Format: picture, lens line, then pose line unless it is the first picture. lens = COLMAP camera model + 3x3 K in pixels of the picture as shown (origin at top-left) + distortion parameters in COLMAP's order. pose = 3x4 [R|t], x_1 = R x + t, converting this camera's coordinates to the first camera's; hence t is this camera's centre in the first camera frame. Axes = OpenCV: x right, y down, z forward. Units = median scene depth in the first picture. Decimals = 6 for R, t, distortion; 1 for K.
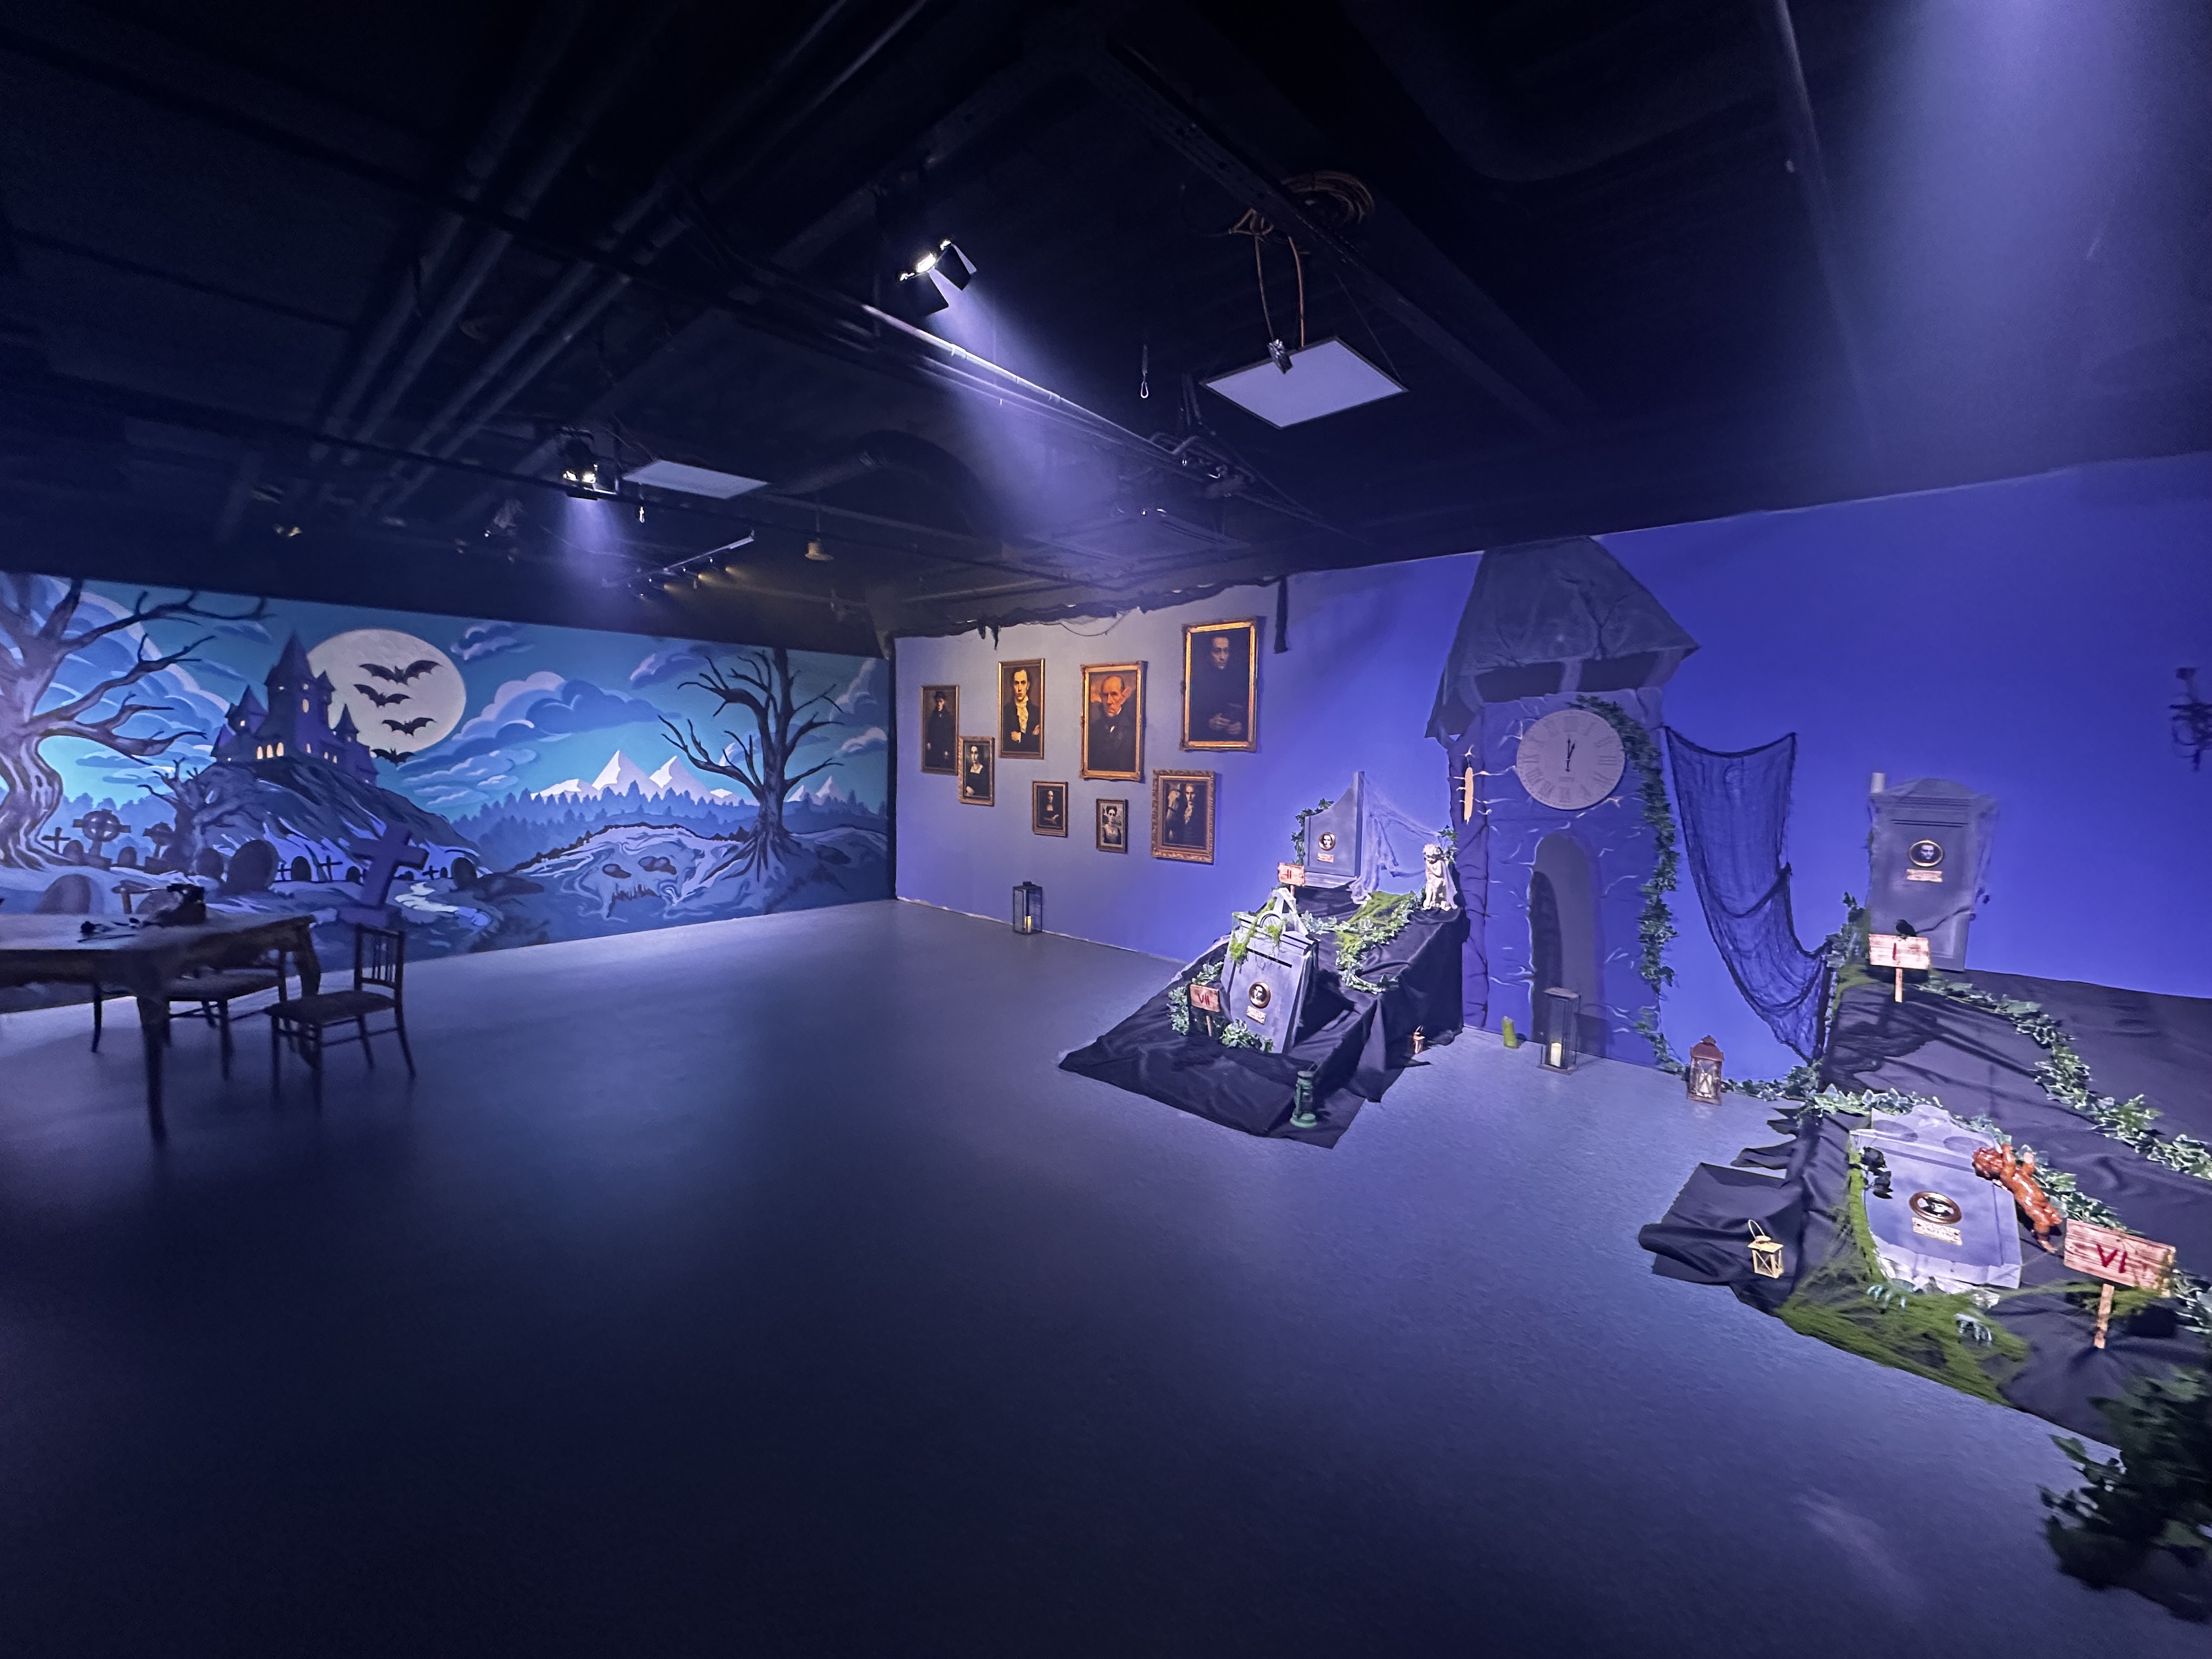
lens RADIAL K [[897.9, 0, 1091.9], [0, 897.9, 831.8], [0, 0, 1]] dist [0.008935, 0.001330]
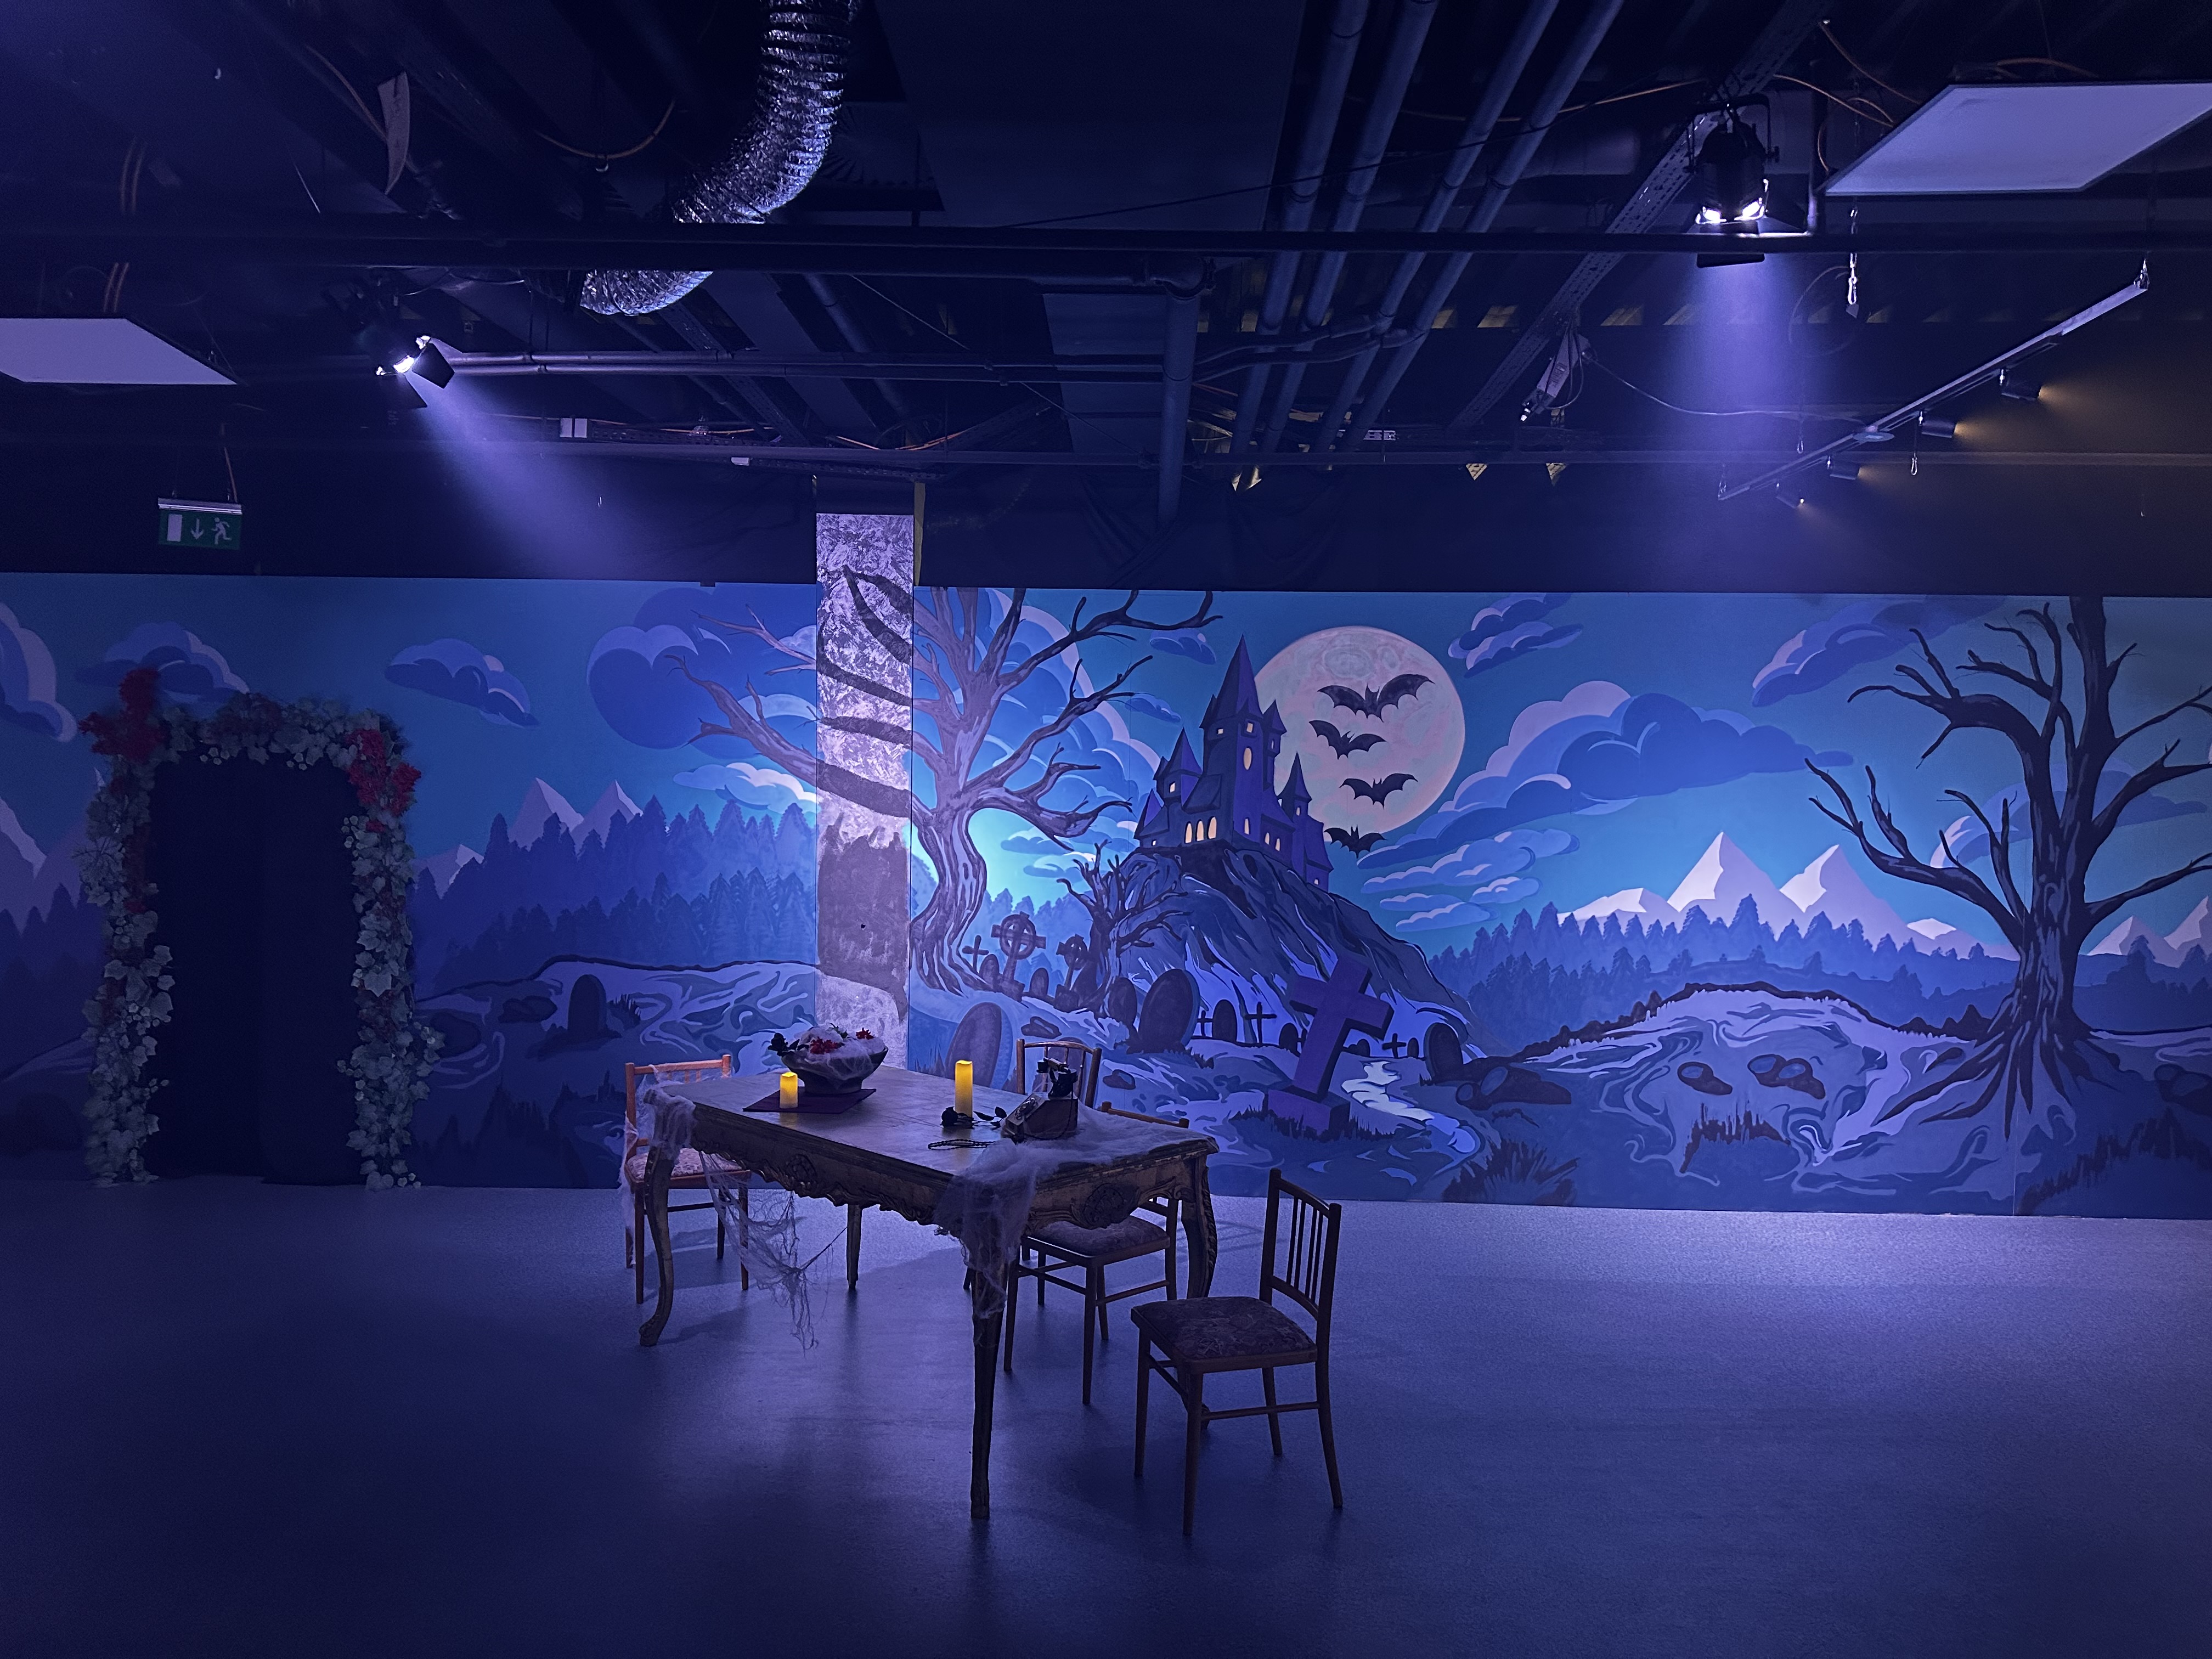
lens RADIAL K [[1539.0, 0, 1098.8], [0, 1539.0, 825.1], [0, 0, 1]] dist [-0.003171, -0.017284]
pose [[0.677188, 0.007640, -0.735771, -0.157514], [-0.070856, 0.995976, -0.054872, -0.027504], [0.732391, 0.089292, 0.675004, 0.211604]]
